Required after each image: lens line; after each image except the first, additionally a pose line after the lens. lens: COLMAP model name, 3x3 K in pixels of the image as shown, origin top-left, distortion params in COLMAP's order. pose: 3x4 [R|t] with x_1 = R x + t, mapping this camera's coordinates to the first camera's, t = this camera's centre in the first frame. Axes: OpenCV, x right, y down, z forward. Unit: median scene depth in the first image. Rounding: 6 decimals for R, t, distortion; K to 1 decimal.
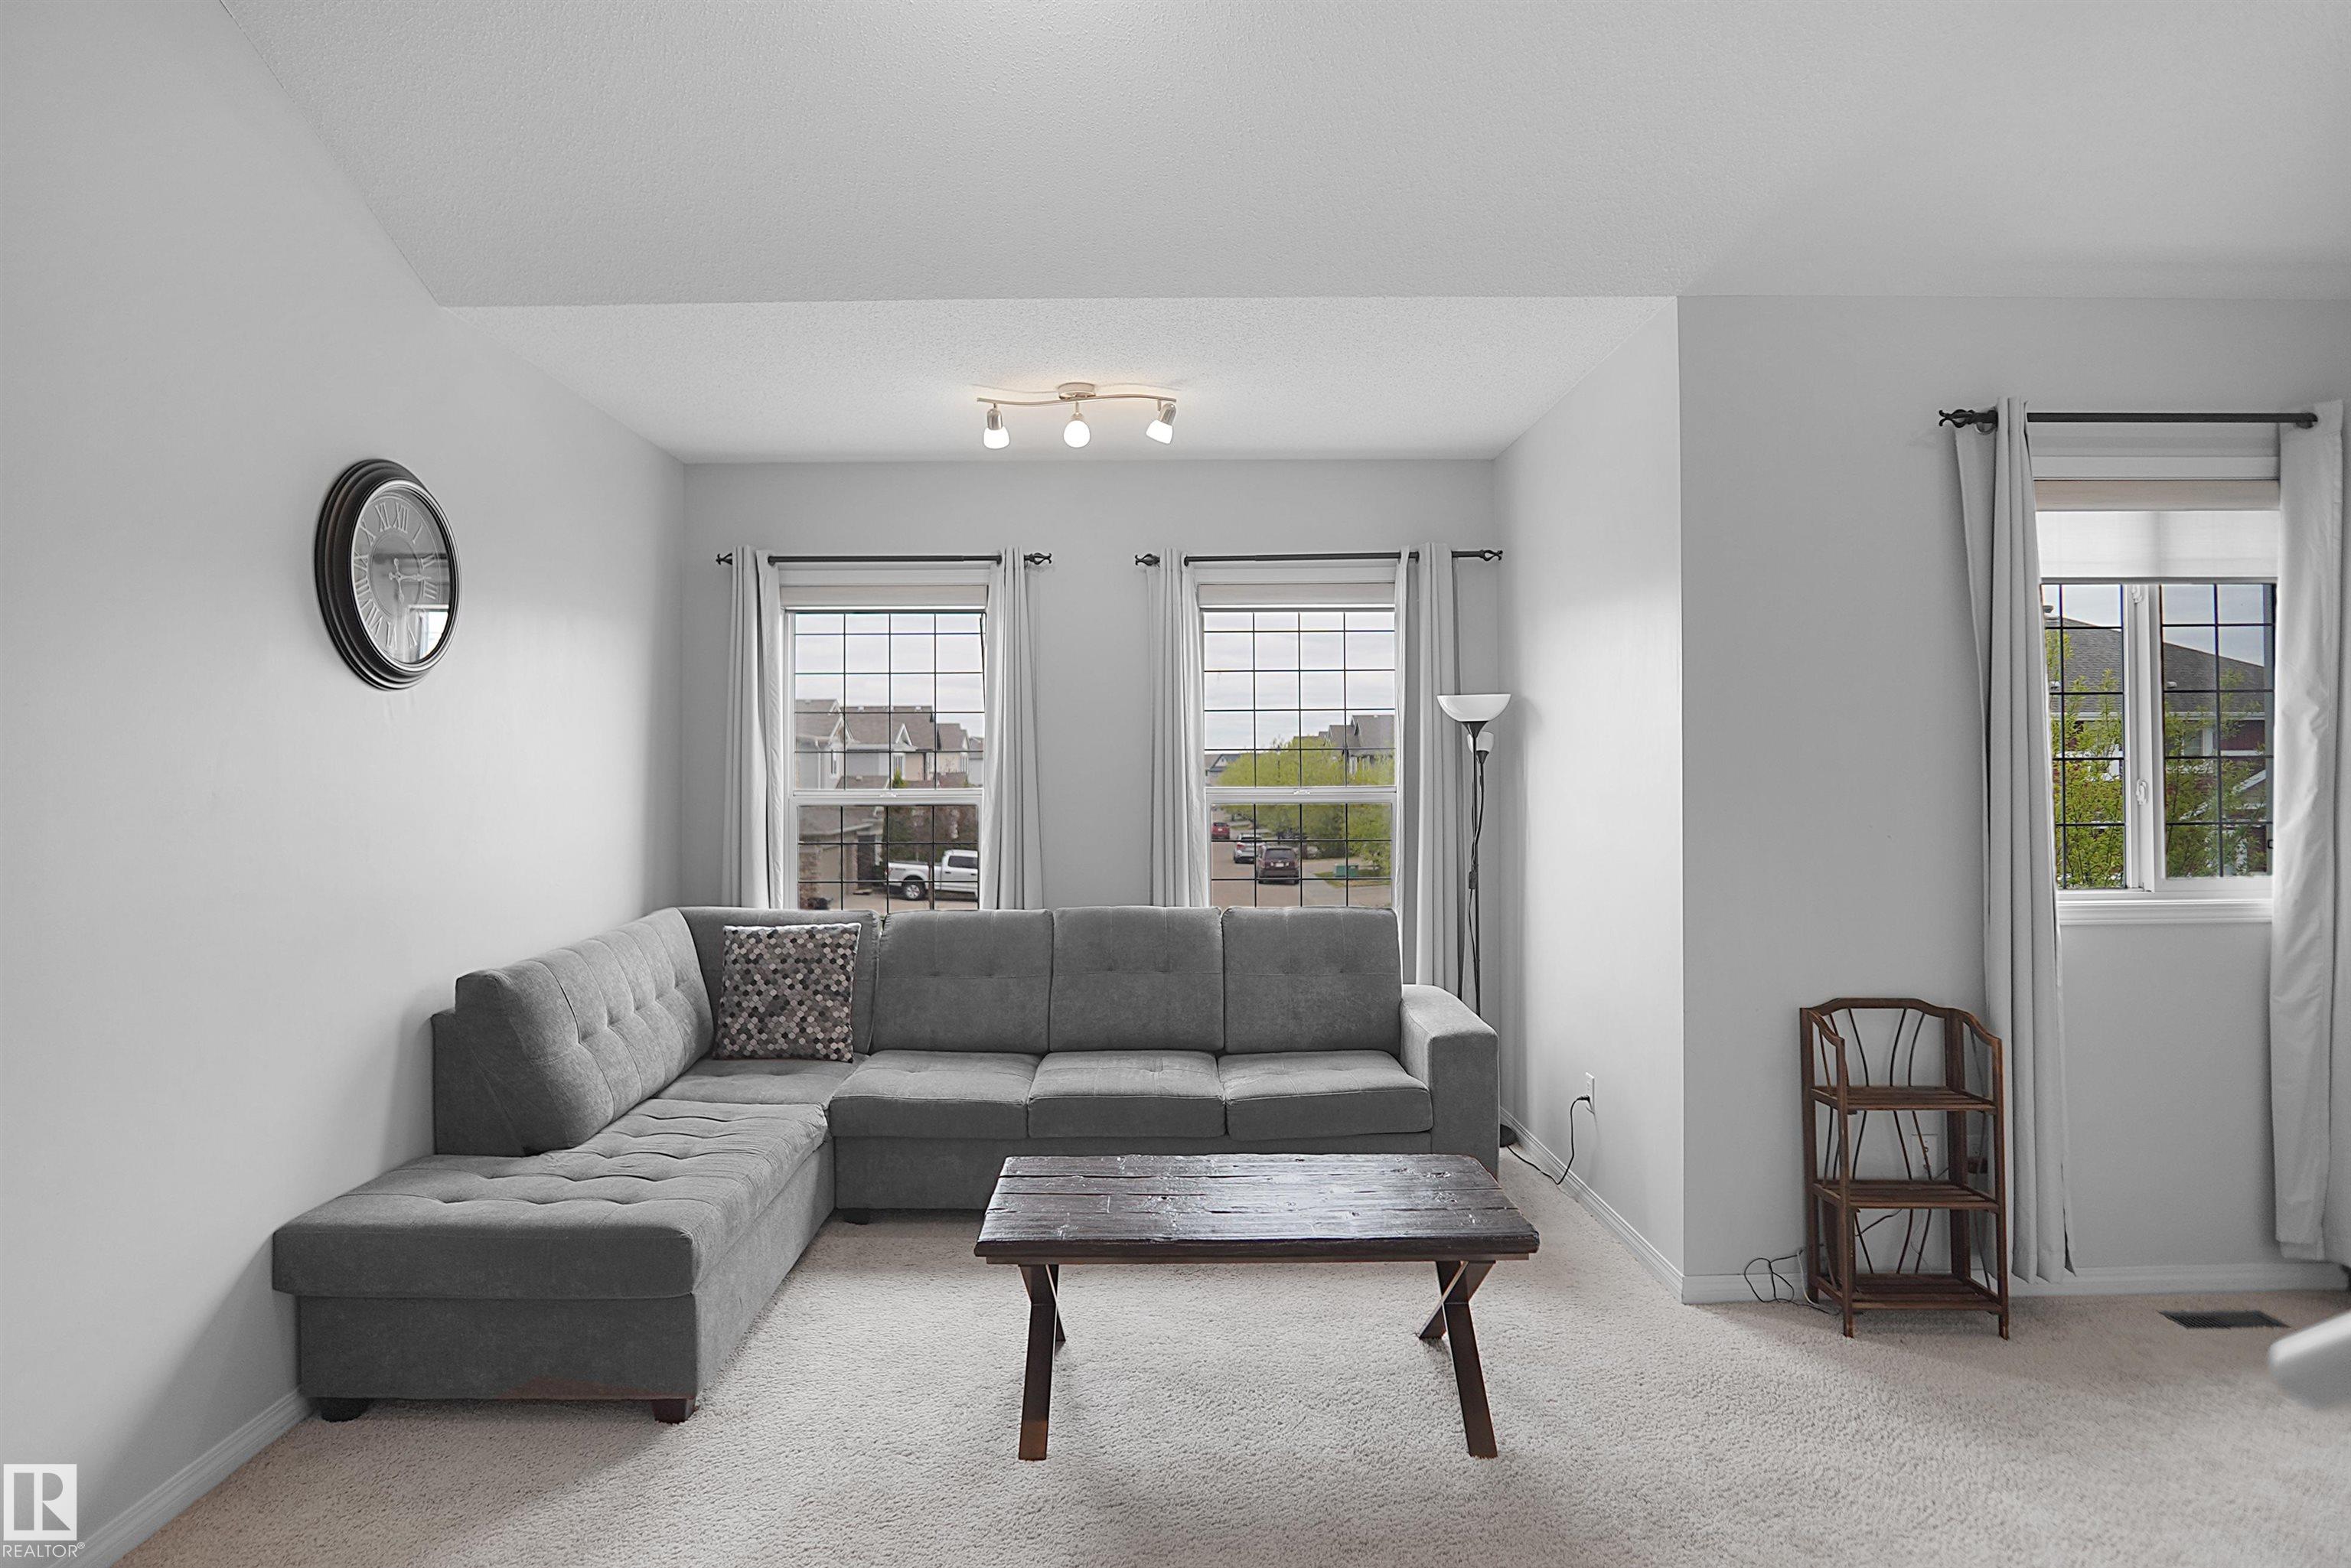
lens RADIAL K [[1272.8, 0, 1152.5], [0, 1272.8, 761.1], [0, 0, 1]] dist [-0.035011, 0.010504]
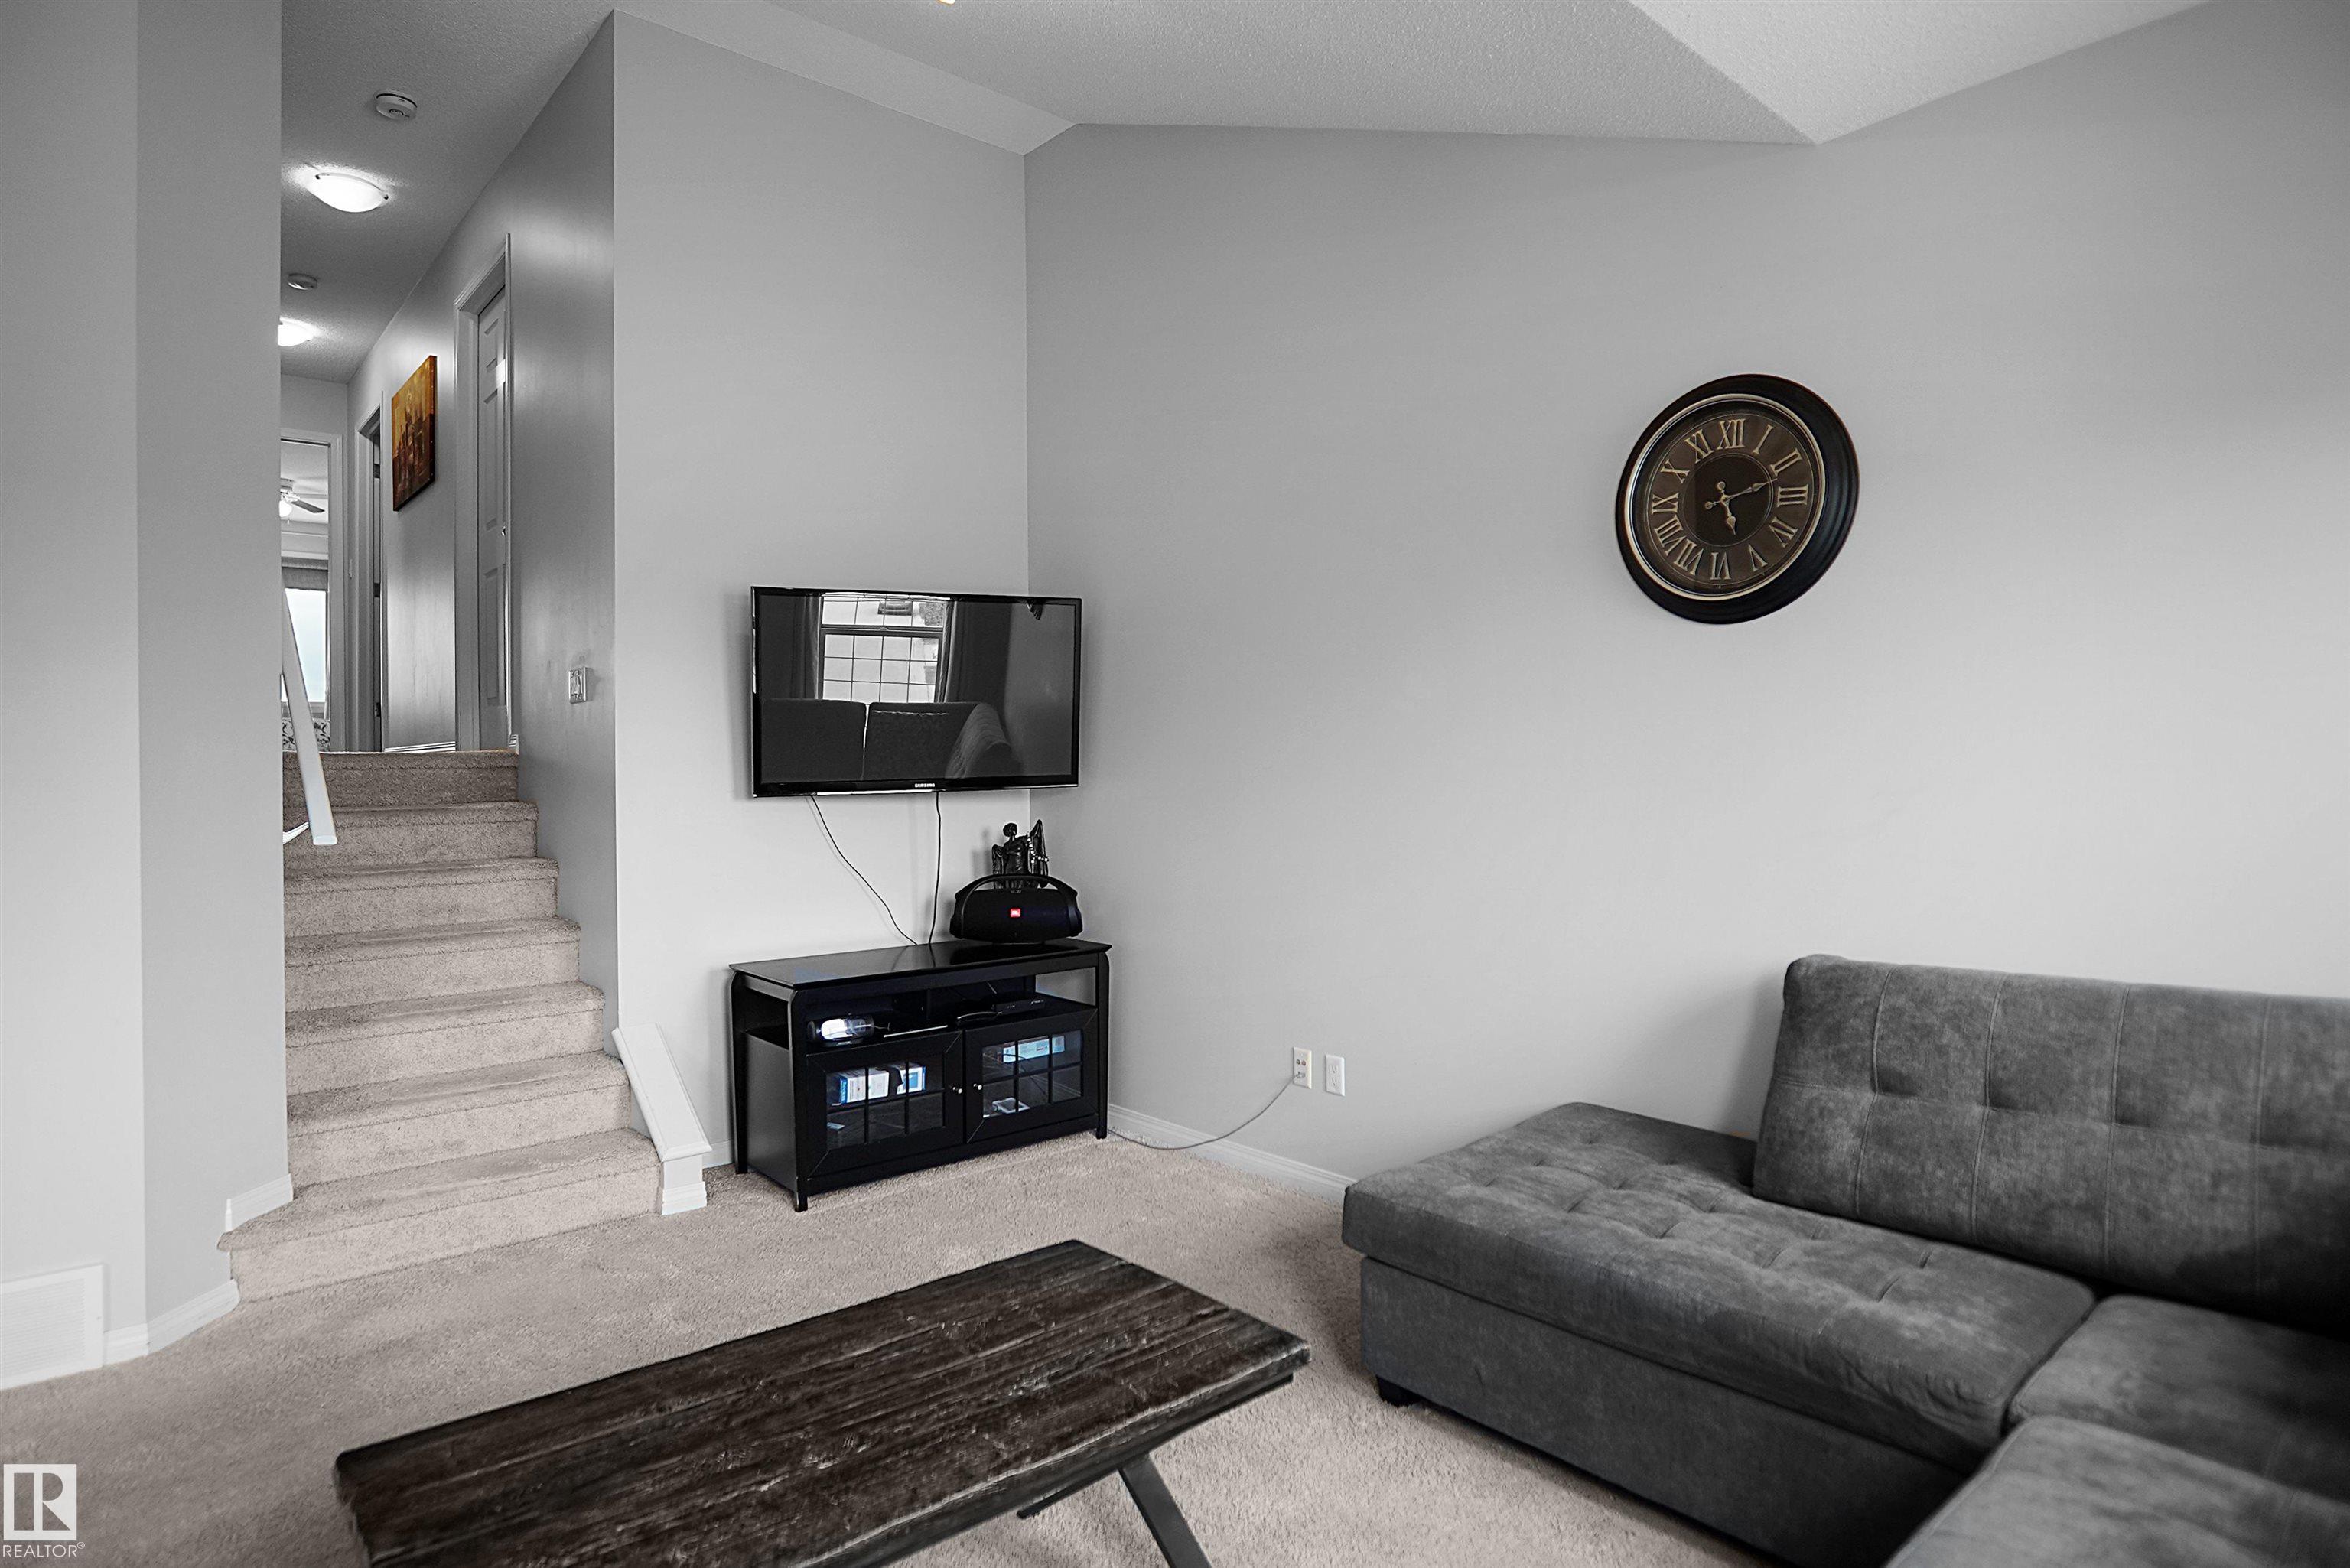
lens RADIAL K [[1272.2, 0, 1152.0], [0, 1272.2, 761.1], [0, 0, 1]] dist [-0.035011, 0.010504]
pose [[-0.755823, 0.009952, -0.654700, 0.235331], [0.020033, 0.999768, -0.007929, 0.031698], [0.654469, -0.019109, -0.755847, 1.015477]]
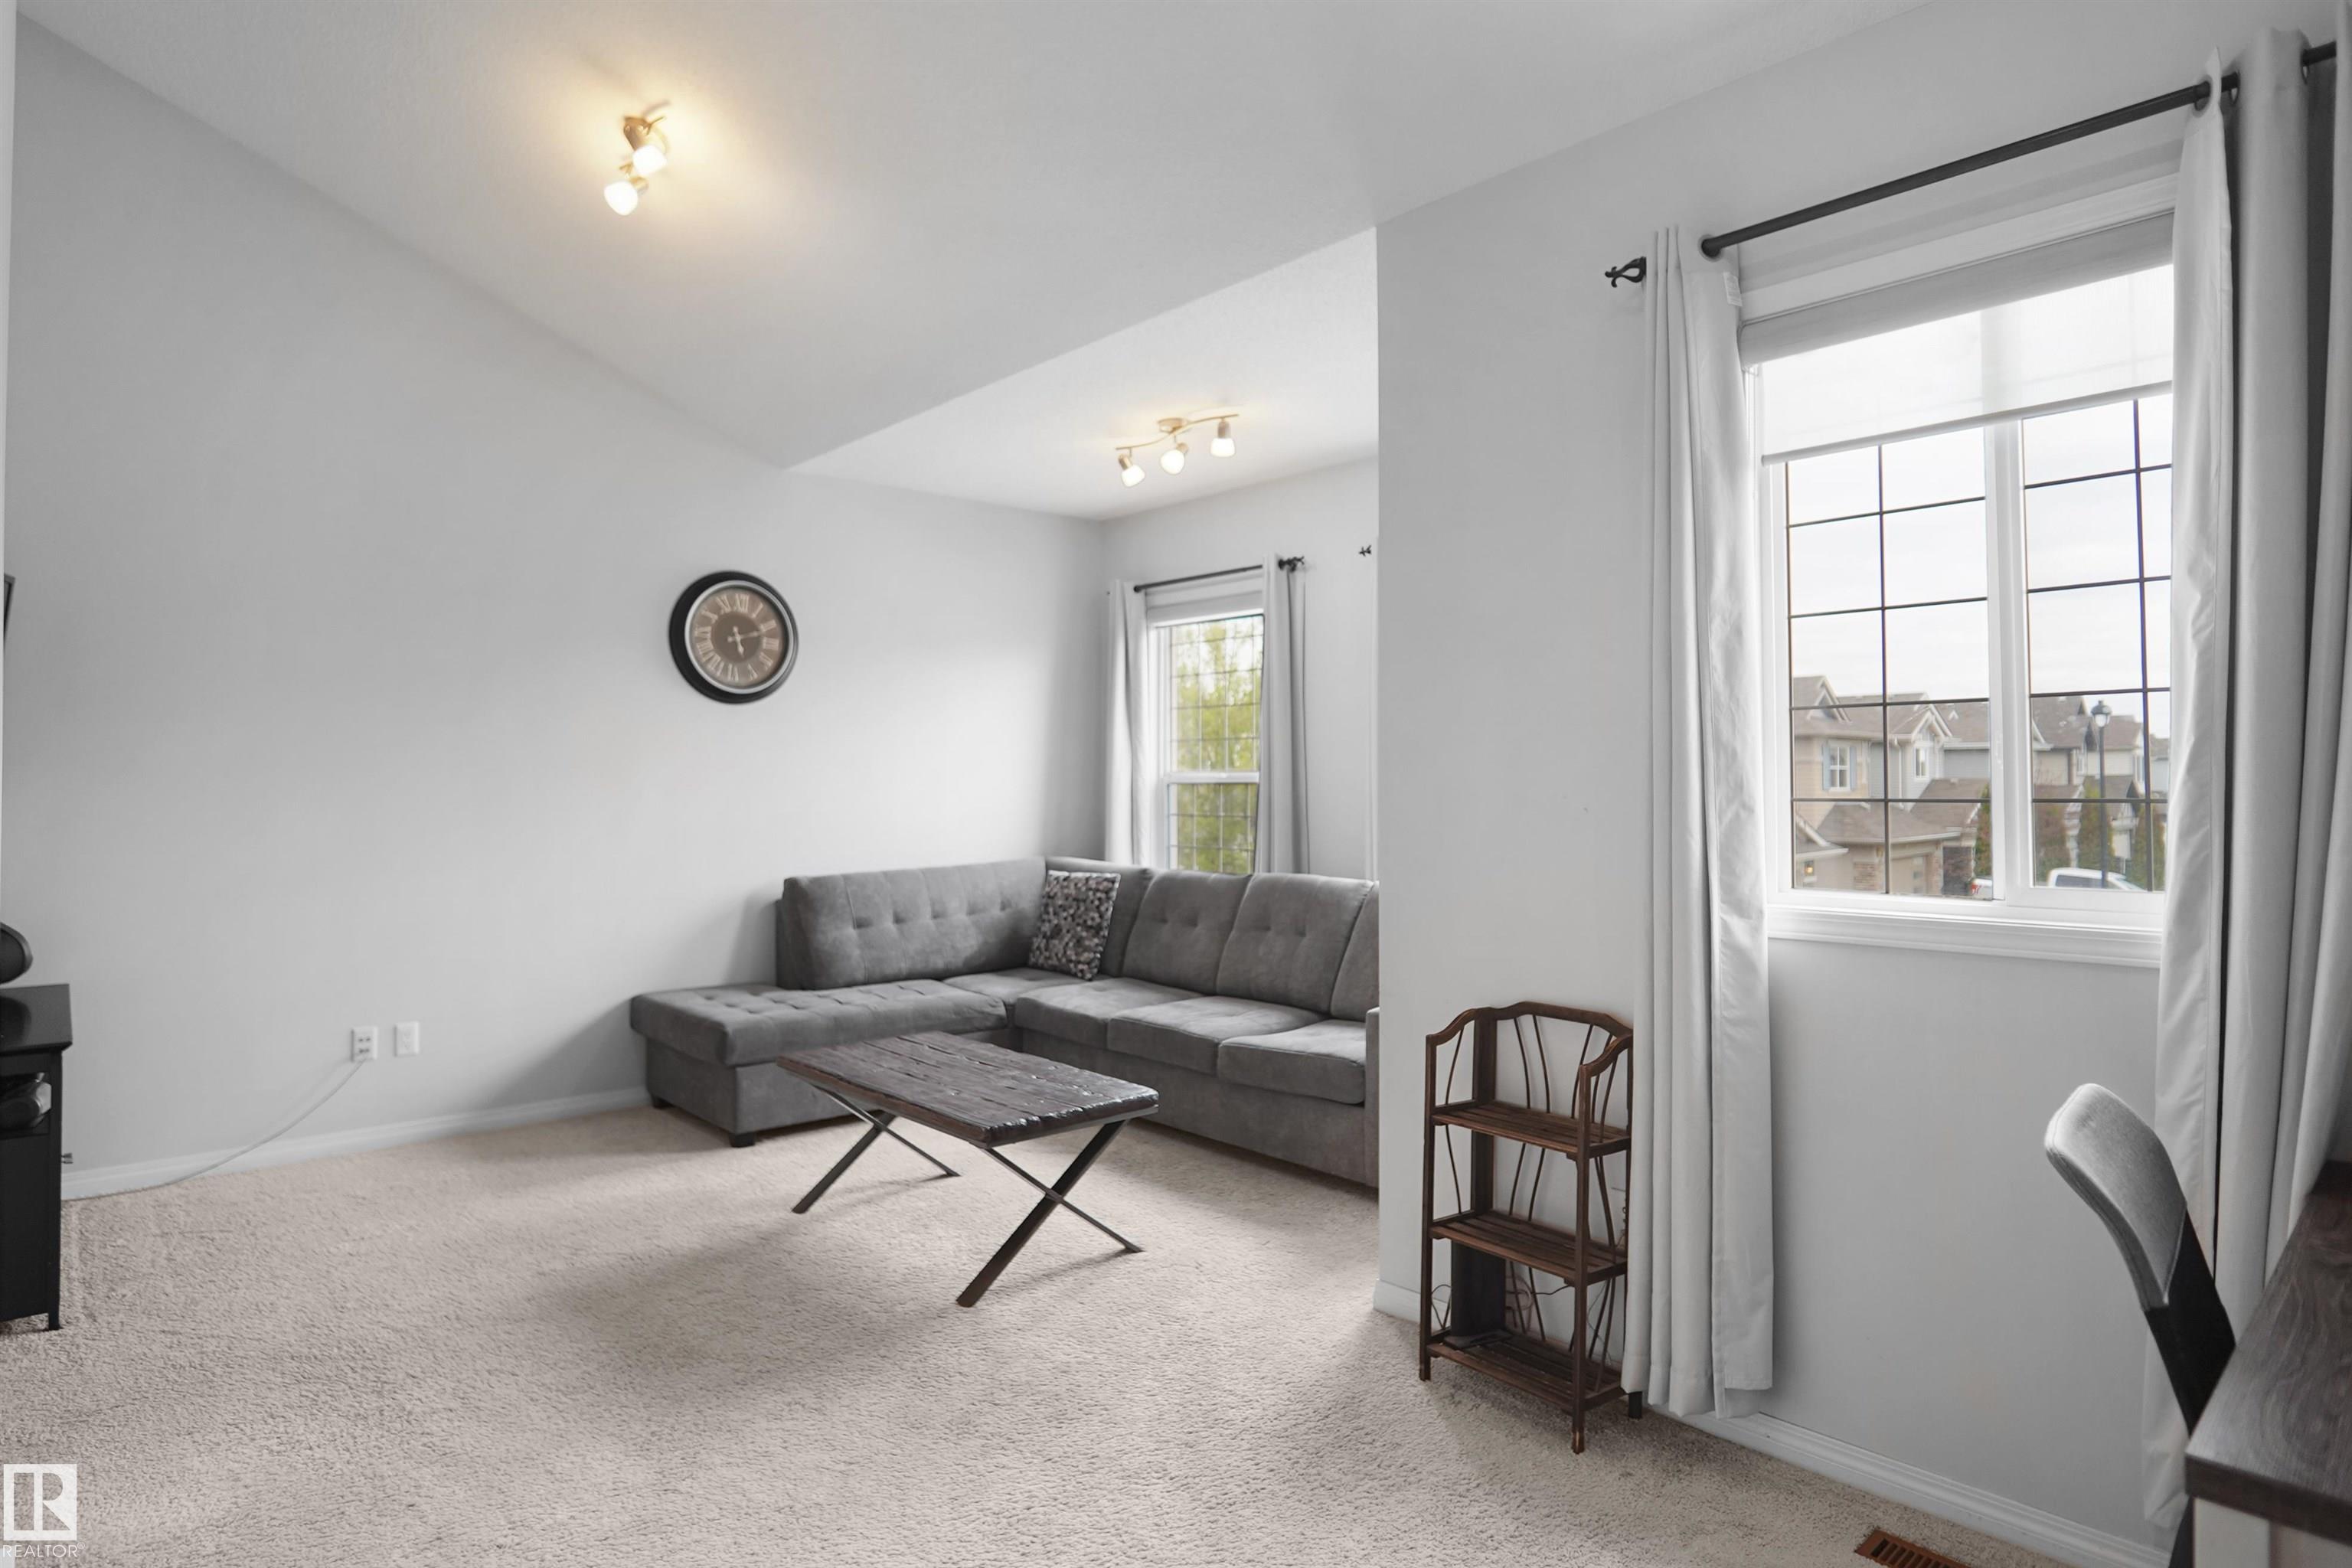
lens RADIAL K [[1288.5, 0, 1173.4], [0, 1288.5, 755.6], [0, 0, 1]] dist [-0.030347, 0.002416]
pose [[0.668945, -0.011974, -0.743216, 0.777995], [0.006092, 0.999925, -0.010626, 0.024927], [0.743287, 0.002580, 0.668967, 0.194639]]
